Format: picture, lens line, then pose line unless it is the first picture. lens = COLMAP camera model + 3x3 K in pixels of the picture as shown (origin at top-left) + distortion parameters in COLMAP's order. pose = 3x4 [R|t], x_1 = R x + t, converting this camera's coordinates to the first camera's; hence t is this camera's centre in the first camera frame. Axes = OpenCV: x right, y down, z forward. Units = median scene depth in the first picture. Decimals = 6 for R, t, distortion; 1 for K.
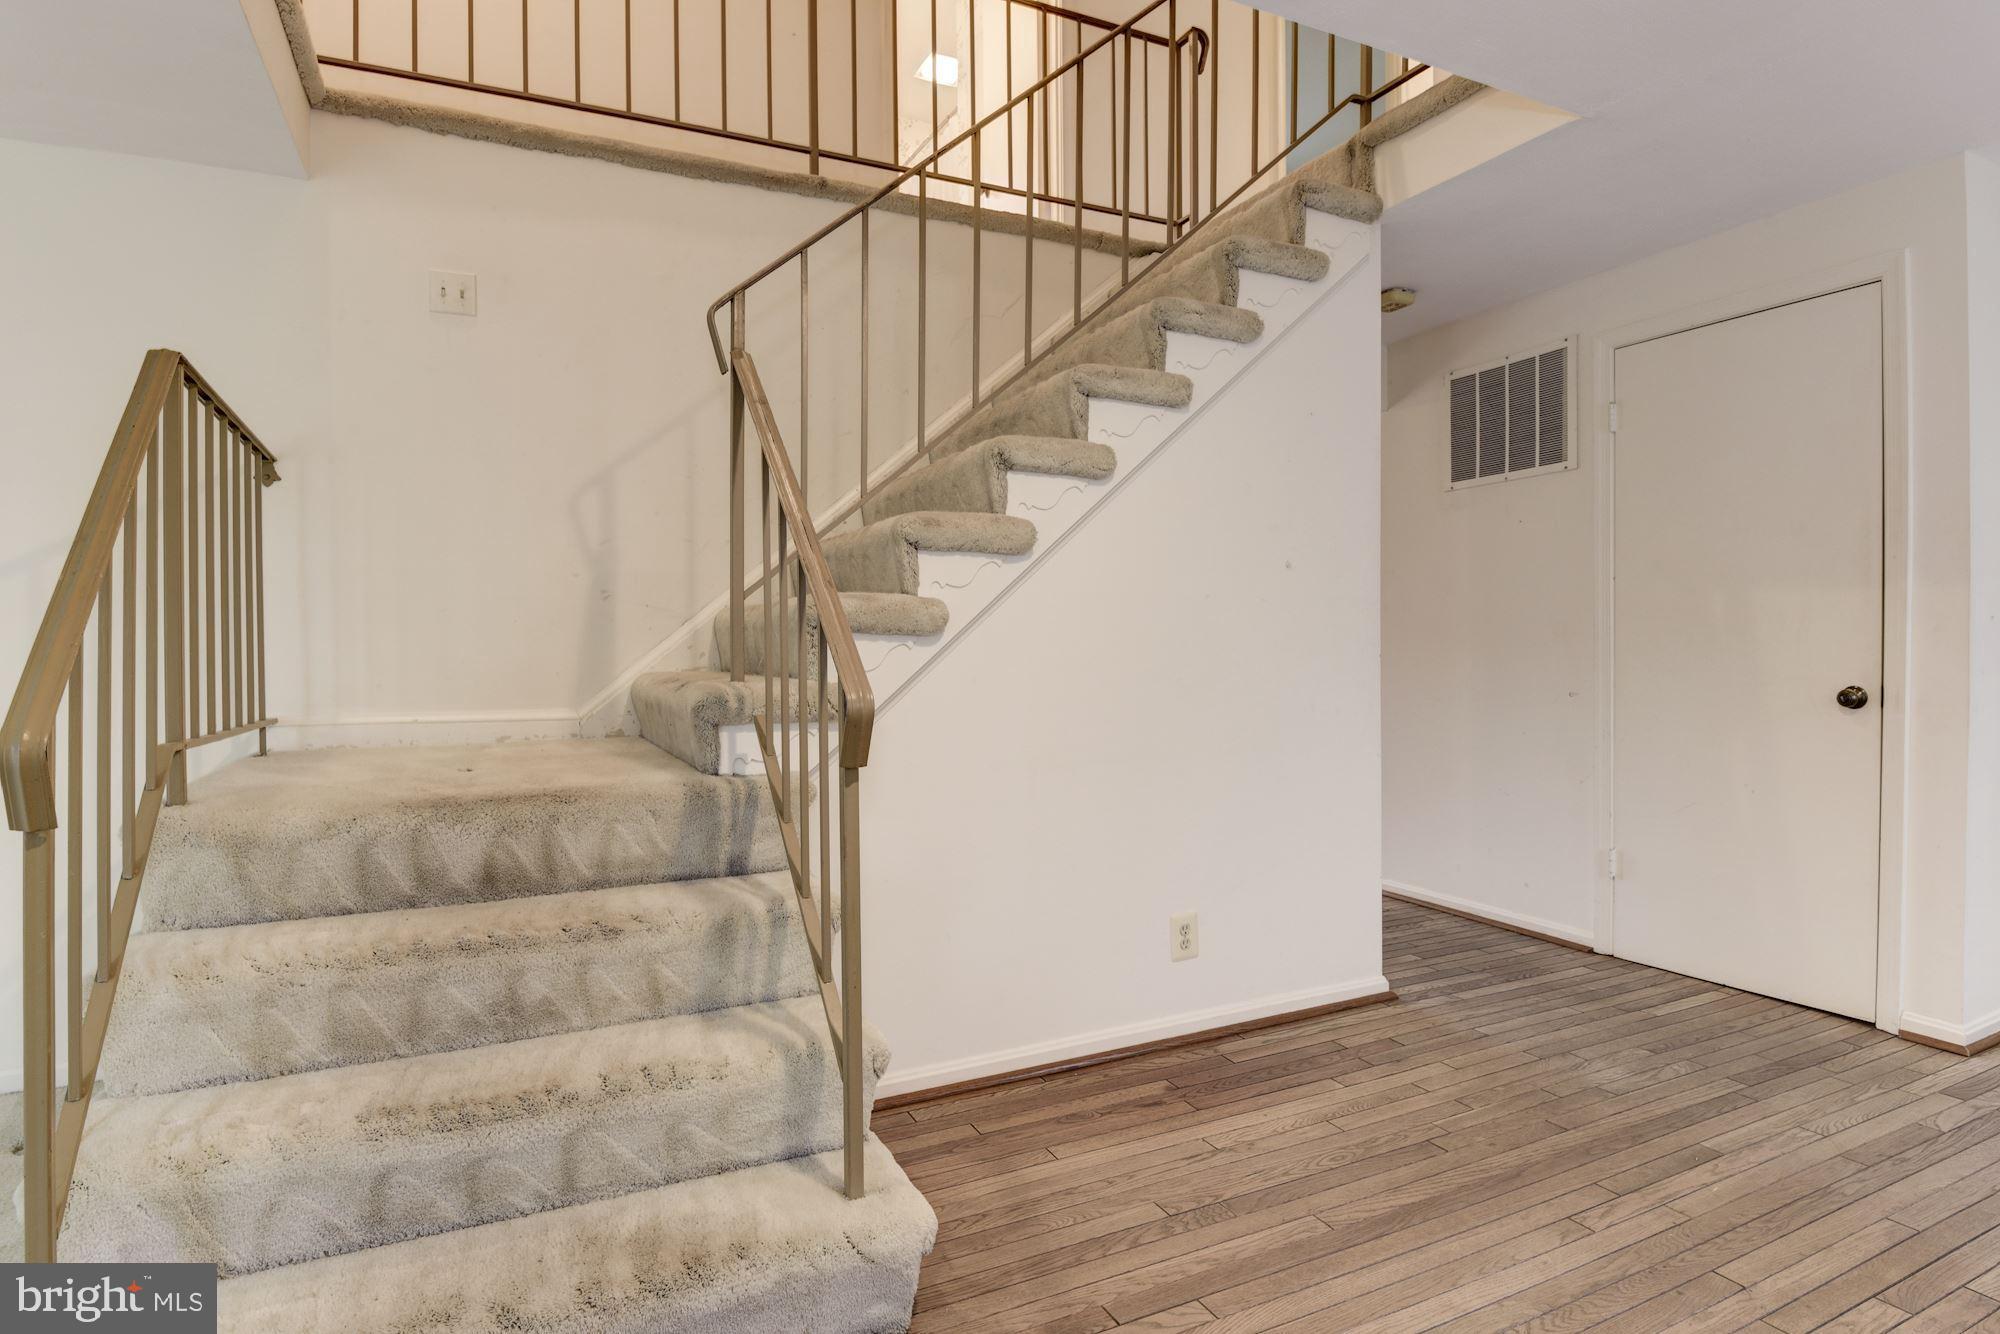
lens RADIAL K [[1017.0, 0, 1011.4], [0, 1017.0, 654.1], [0, 0, 1]] dist [0.003363, -0.019799]
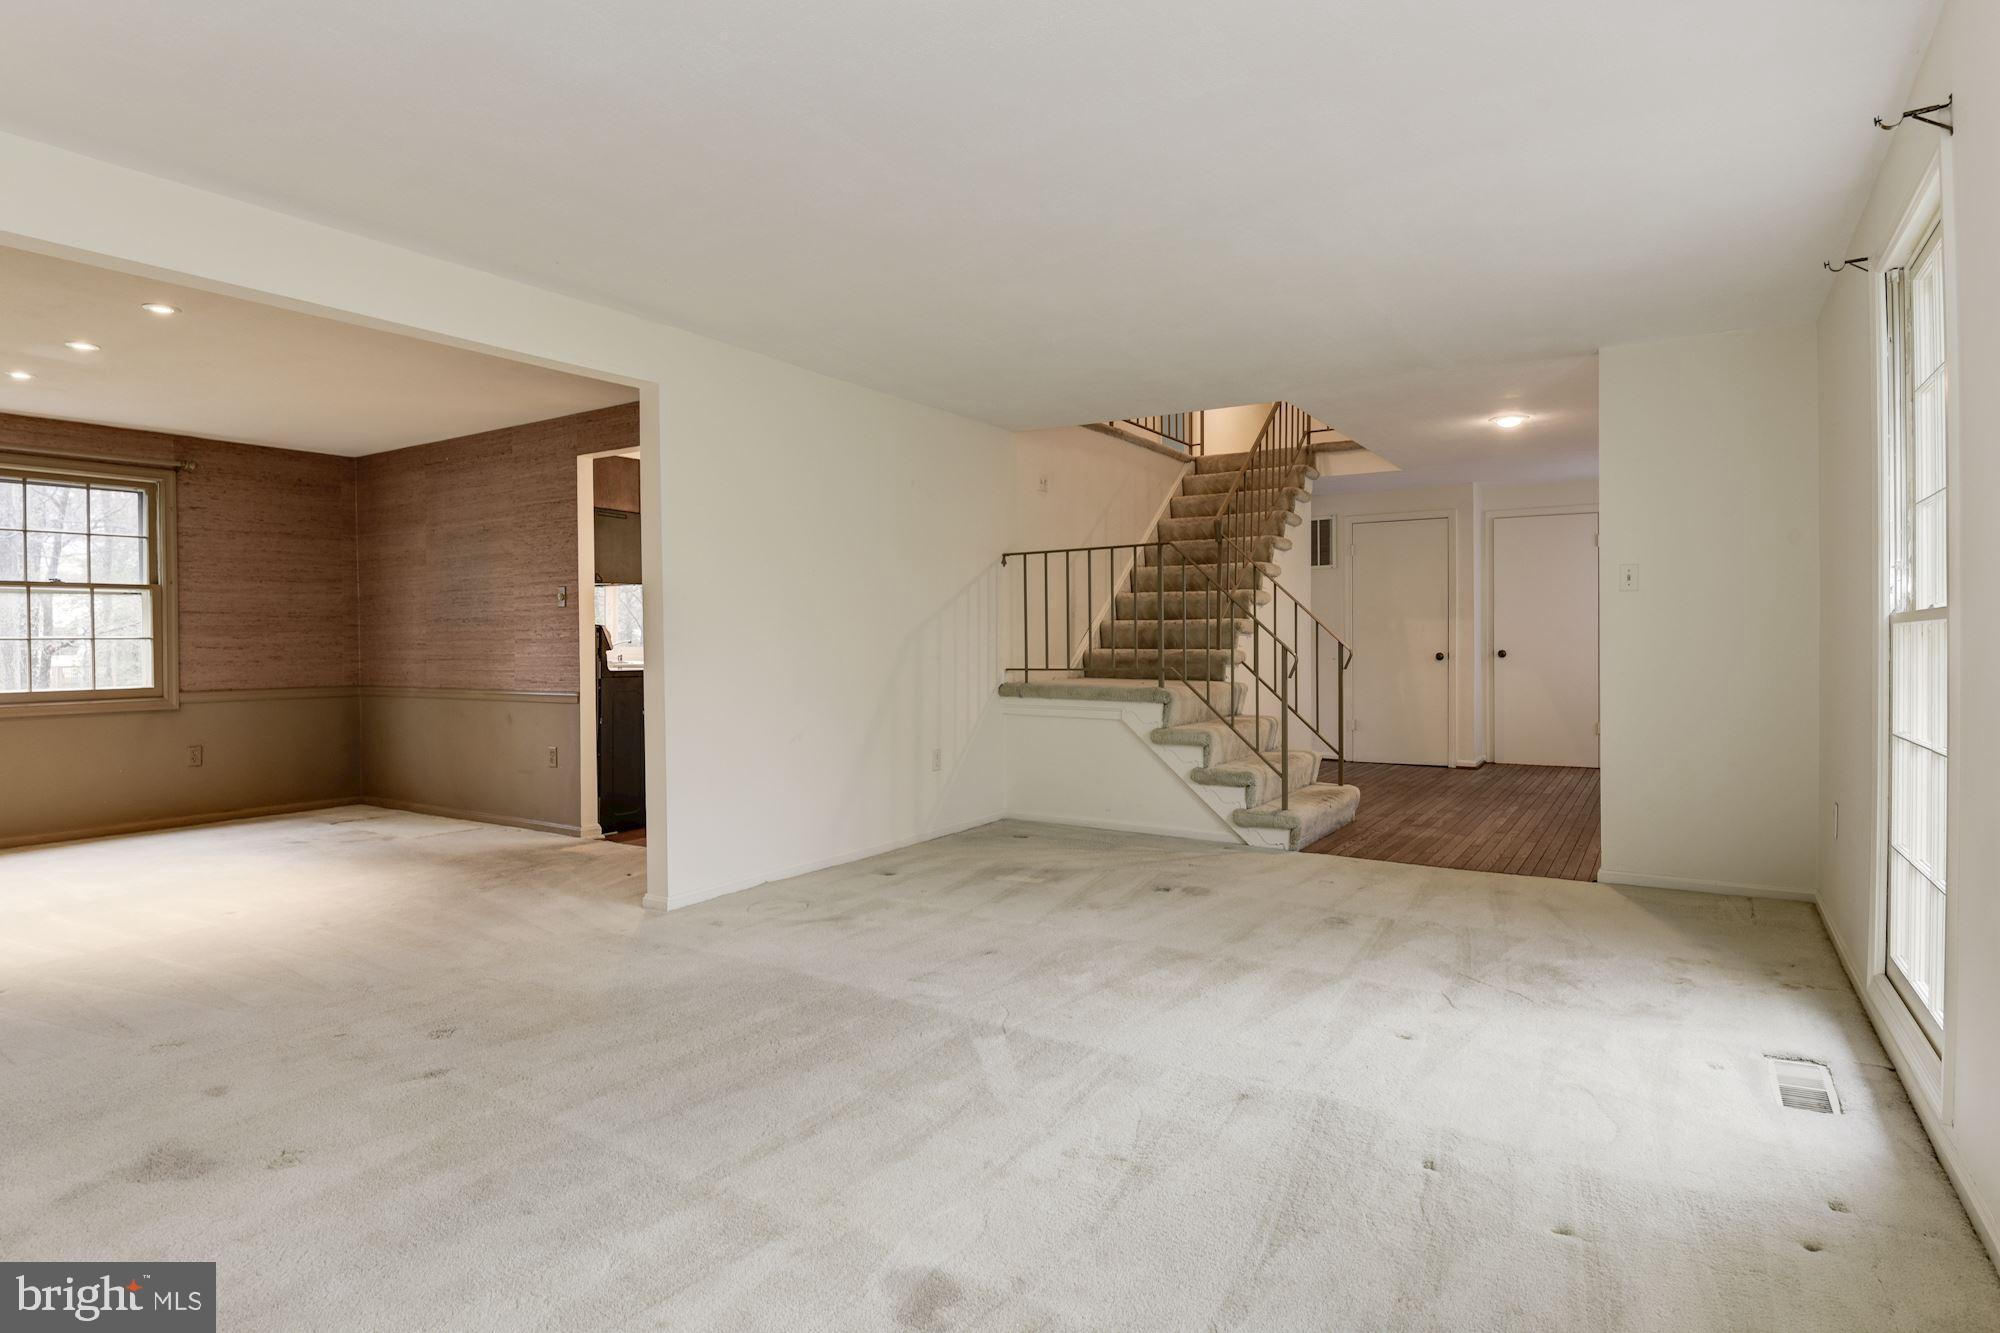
lens RADIAL K [[1017.0, 0, 1011.4], [0, 1017.0, 653.6], [0, 0, 1]] dist [0.003363, -0.019799]
pose [[0.858732, -0.002632, 0.512419, -1.807170], [0.006775, 0.999958, -0.006218, 0.044842], [-0.512380, 0.008811, 0.858713, -0.938866]]
